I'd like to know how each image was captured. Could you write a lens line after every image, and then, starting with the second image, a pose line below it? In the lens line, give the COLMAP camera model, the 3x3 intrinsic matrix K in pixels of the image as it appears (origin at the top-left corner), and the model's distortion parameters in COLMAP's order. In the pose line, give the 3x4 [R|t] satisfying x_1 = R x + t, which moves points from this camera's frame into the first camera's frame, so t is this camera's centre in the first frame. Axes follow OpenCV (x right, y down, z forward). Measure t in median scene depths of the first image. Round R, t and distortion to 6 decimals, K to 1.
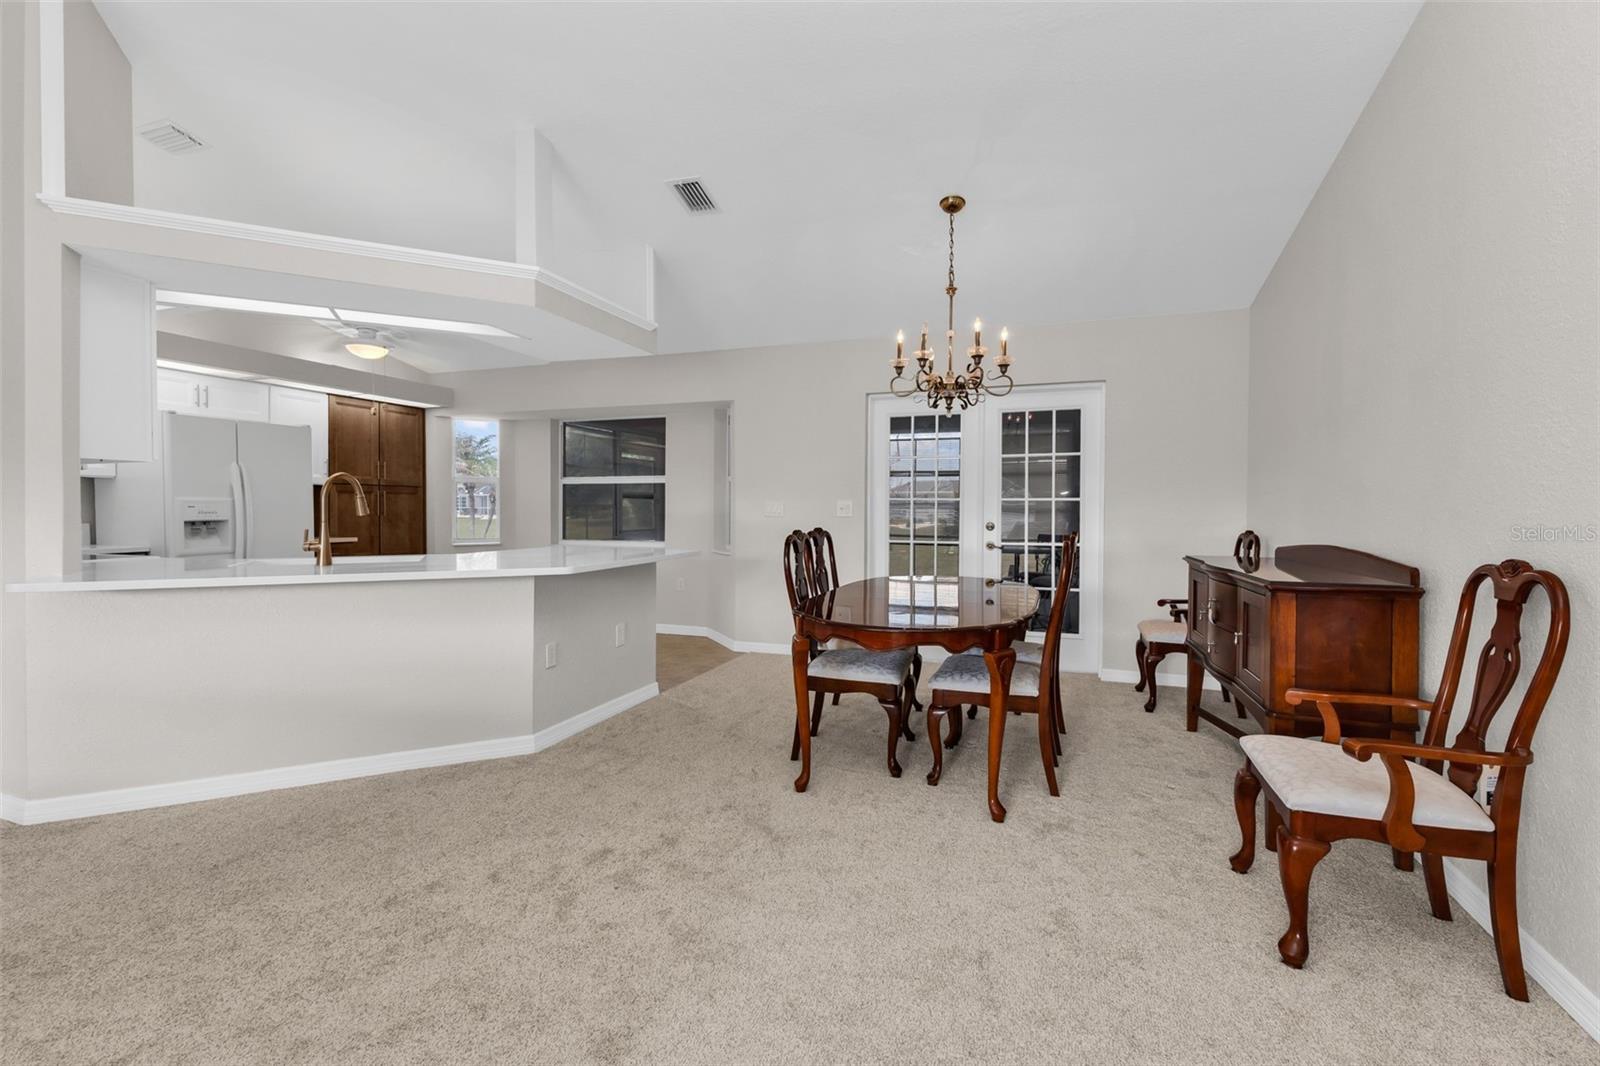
lens RADIAL K [[691.1, 0, 803.1], [0, 691.1, 516.4], [0, 0, 1]] dist [0.011481, -0.003586]
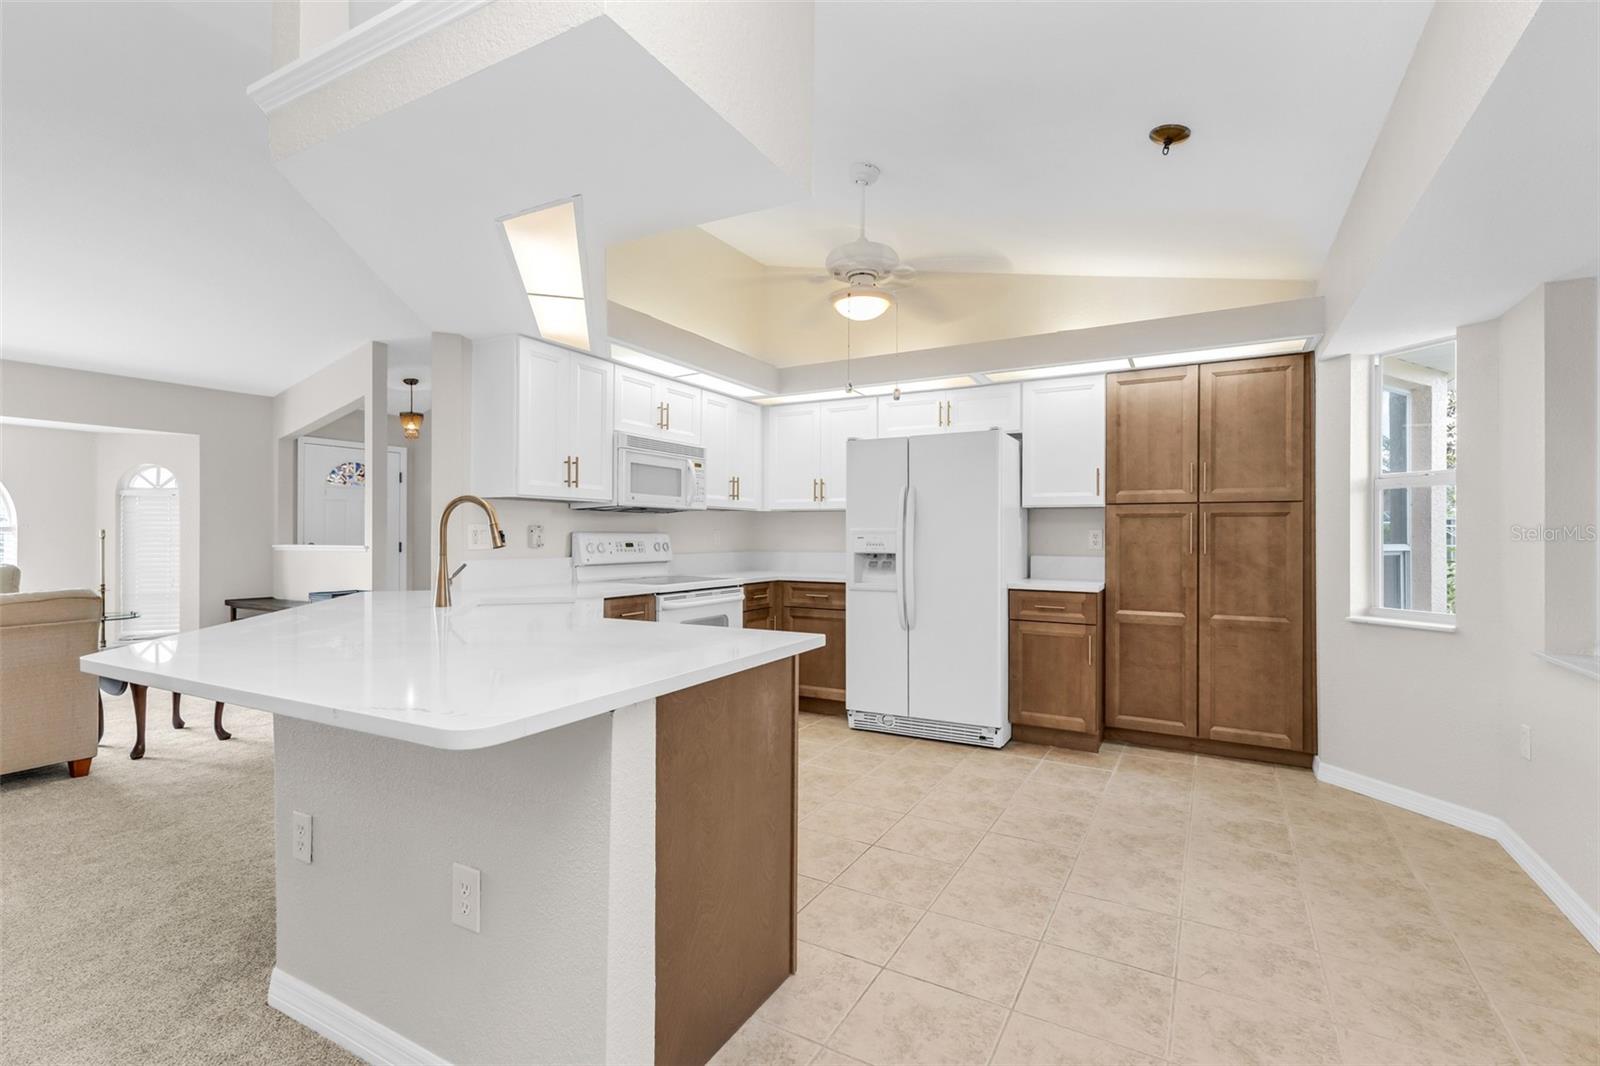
lens RADIAL K [[706.4, 0, 797.9], [0, 706.4, 531.8], [0, 0, 1]] dist [0.007639, -0.000307]
pose [[-0.161205, -0.006720, -0.986898, 0.071295], [-0.016009, 0.999863, -0.004193, -0.018786], [0.986791, 0.015123, -0.161290, 1.191684]]
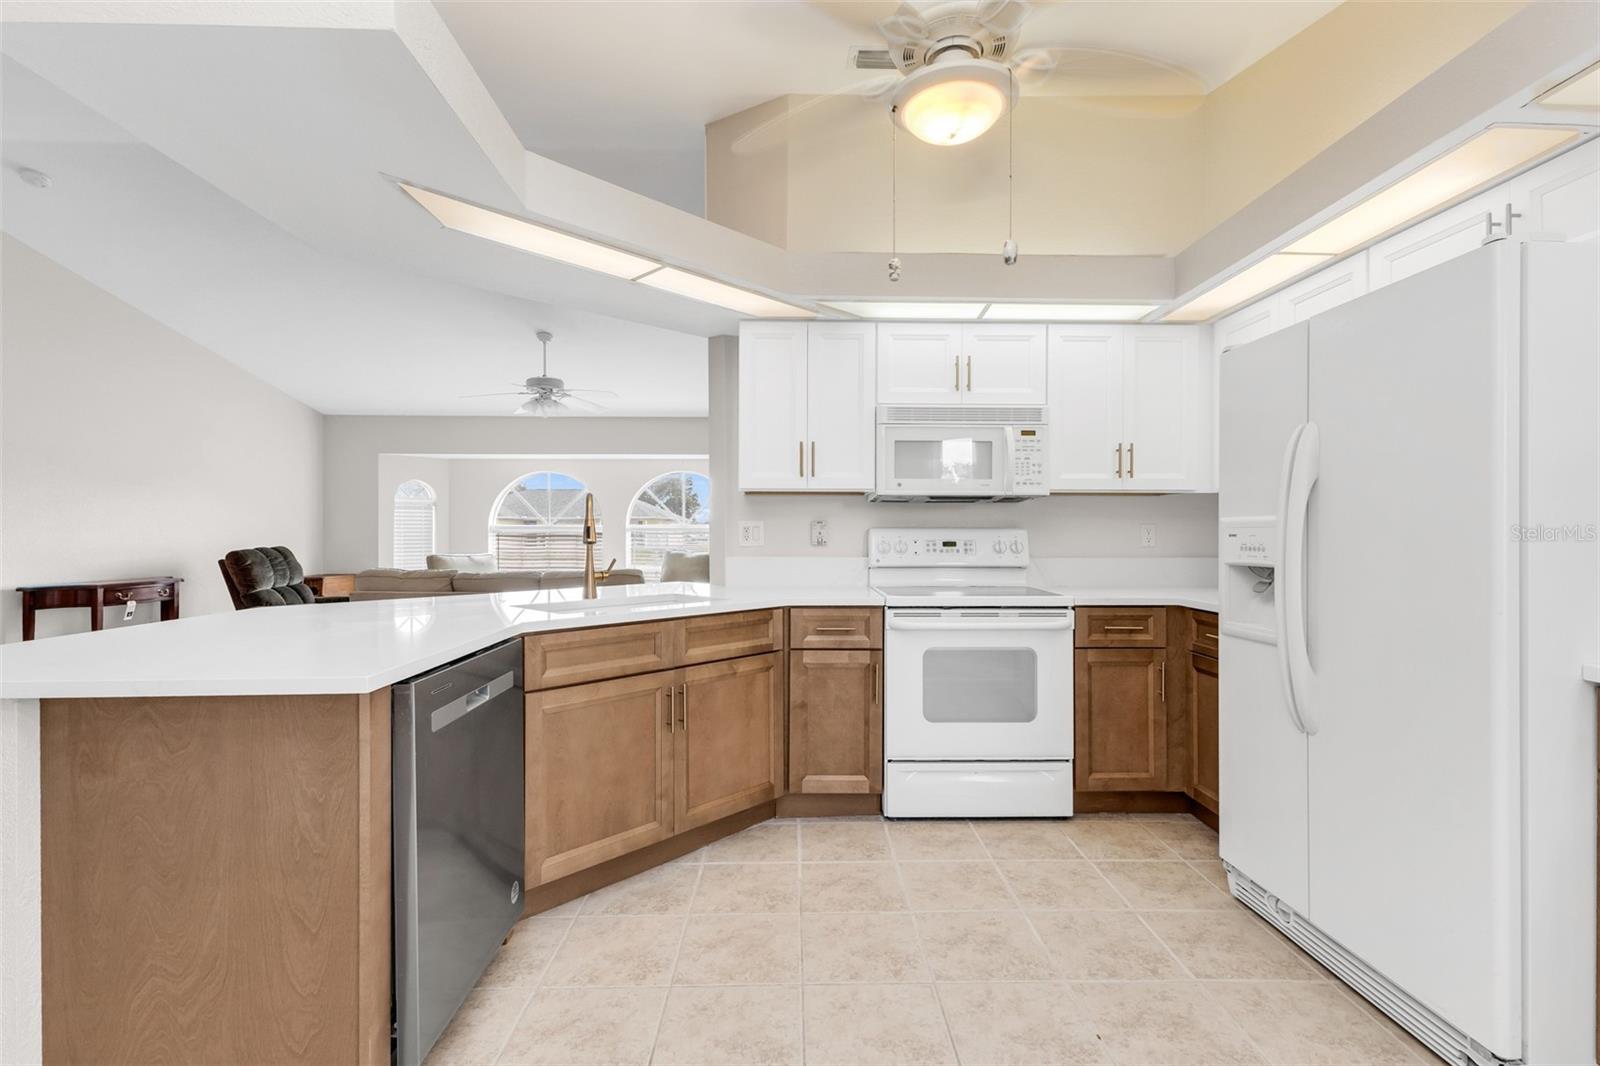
lens RADIAL K [[715.4, 0, 811.9], [0, 715.4, 532.2], [0, 0, 1]] dist [0.000137, 0.000028]
pose [[-0.928381, -0.002446, -0.371622, -0.460295], [-0.007290, 0.999906, 0.011630, -0.022122], [0.371558, 0.013506, -0.928311, 1.499155]]
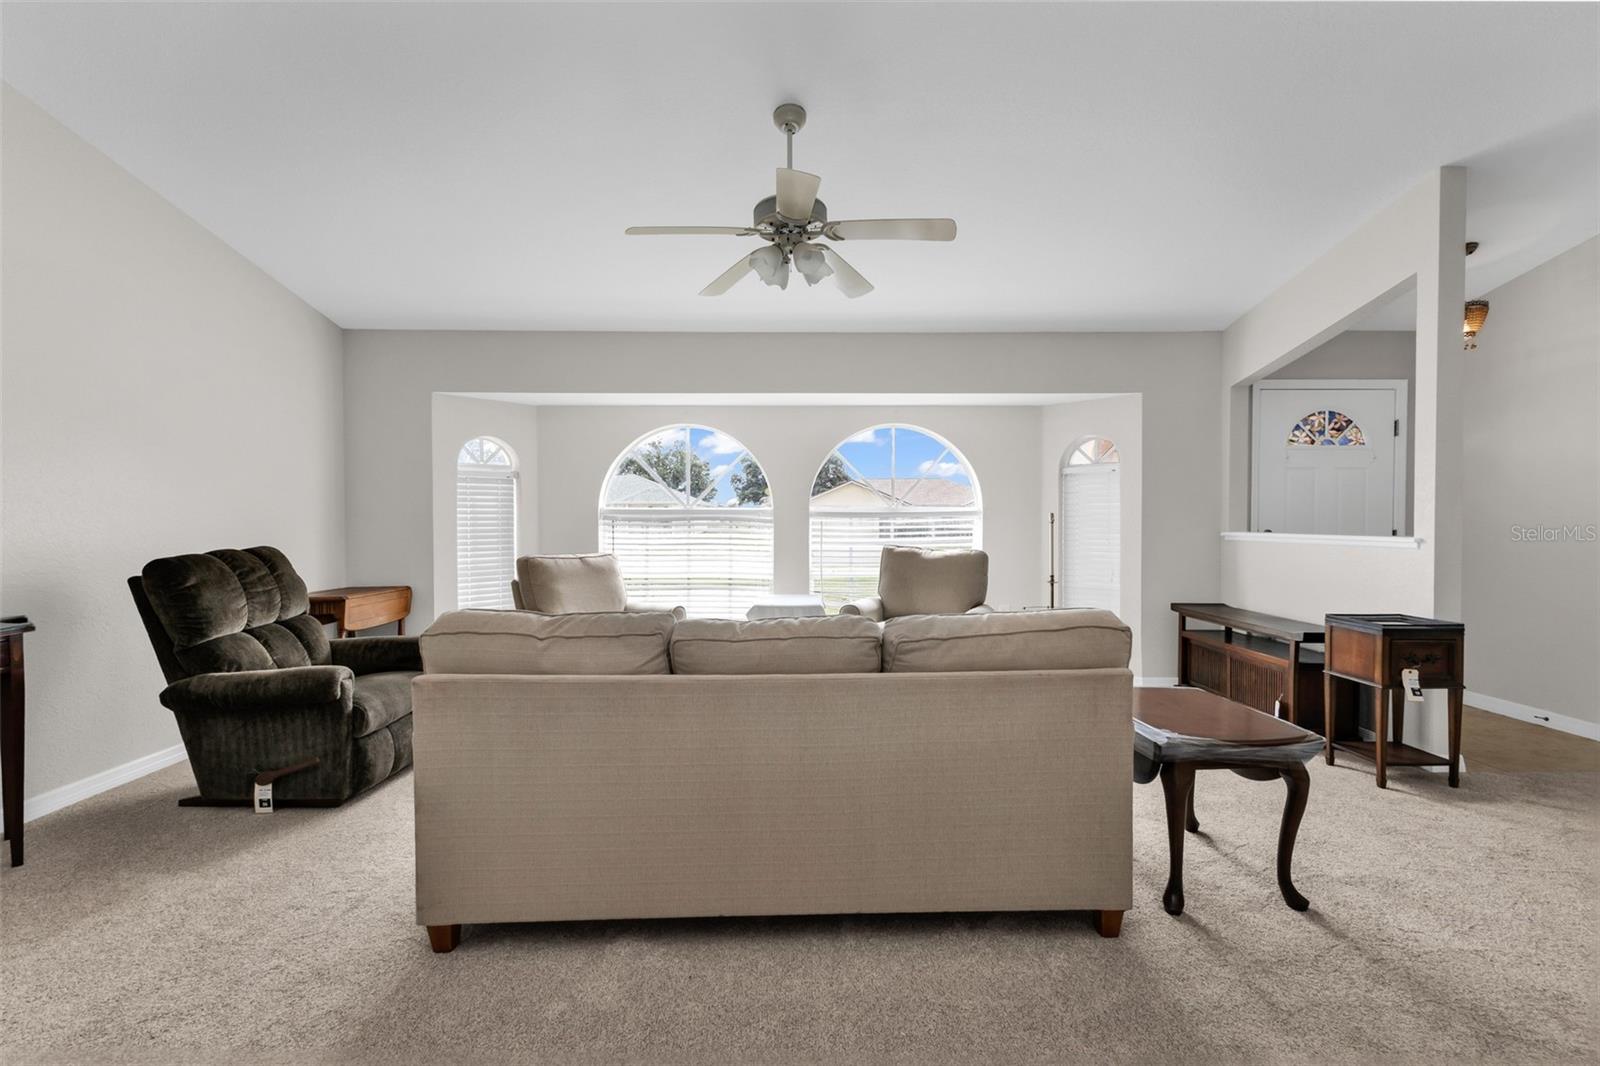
lens RADIAL K [[688.8, 0, 800.4], [0, 688.8, 527.1], [0, 0, 1]] dist [0.012804, -0.003669]
pose [[-0.935520, 0.003577, -0.353255, -0.260293], [-0.006323, 0.999619, 0.026866, -0.011742], [0.353217, 0.027368, -0.935141, 0.584099]]
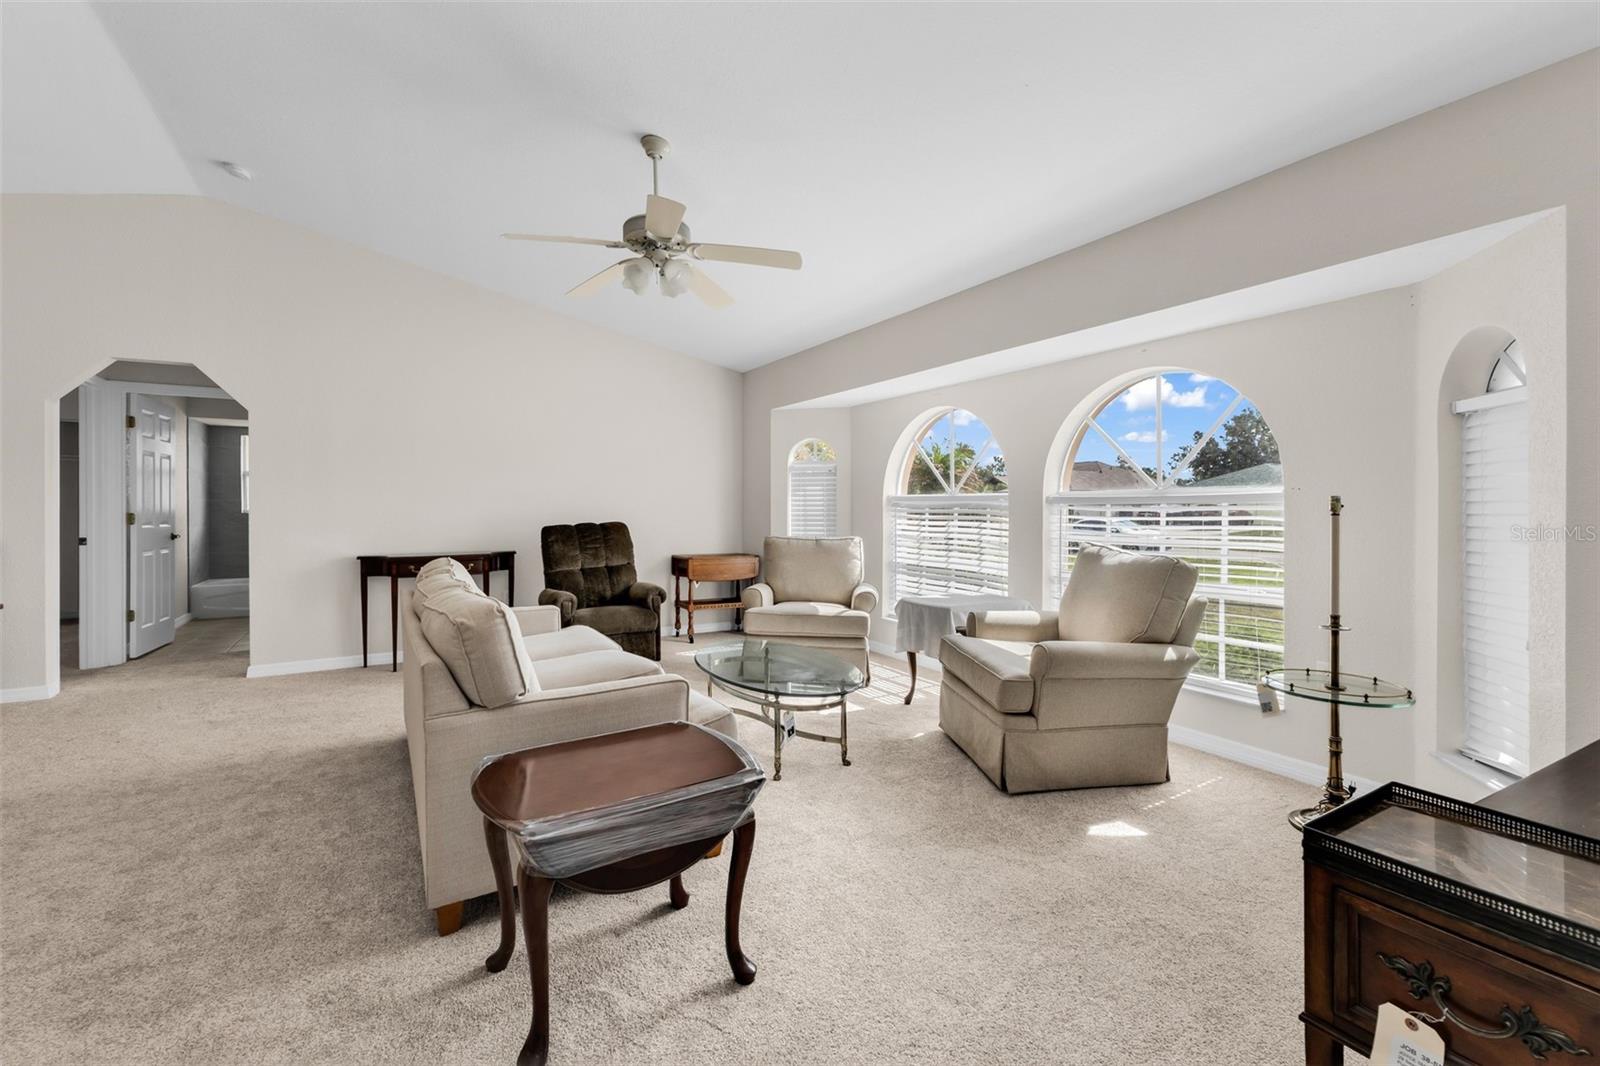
lens RADIAL K [[684.4, 0, 801.2], [0, 684.4, 528.5], [0, 0, 1]] dist [0.001621, 0.000042]
pose [[-0.764923, -0.022189, 0.643739, -1.115708], [0.011444, 0.998781, 0.048024, -0.012361], [-0.644020, 0.044101, -0.763737, 0.411906]]
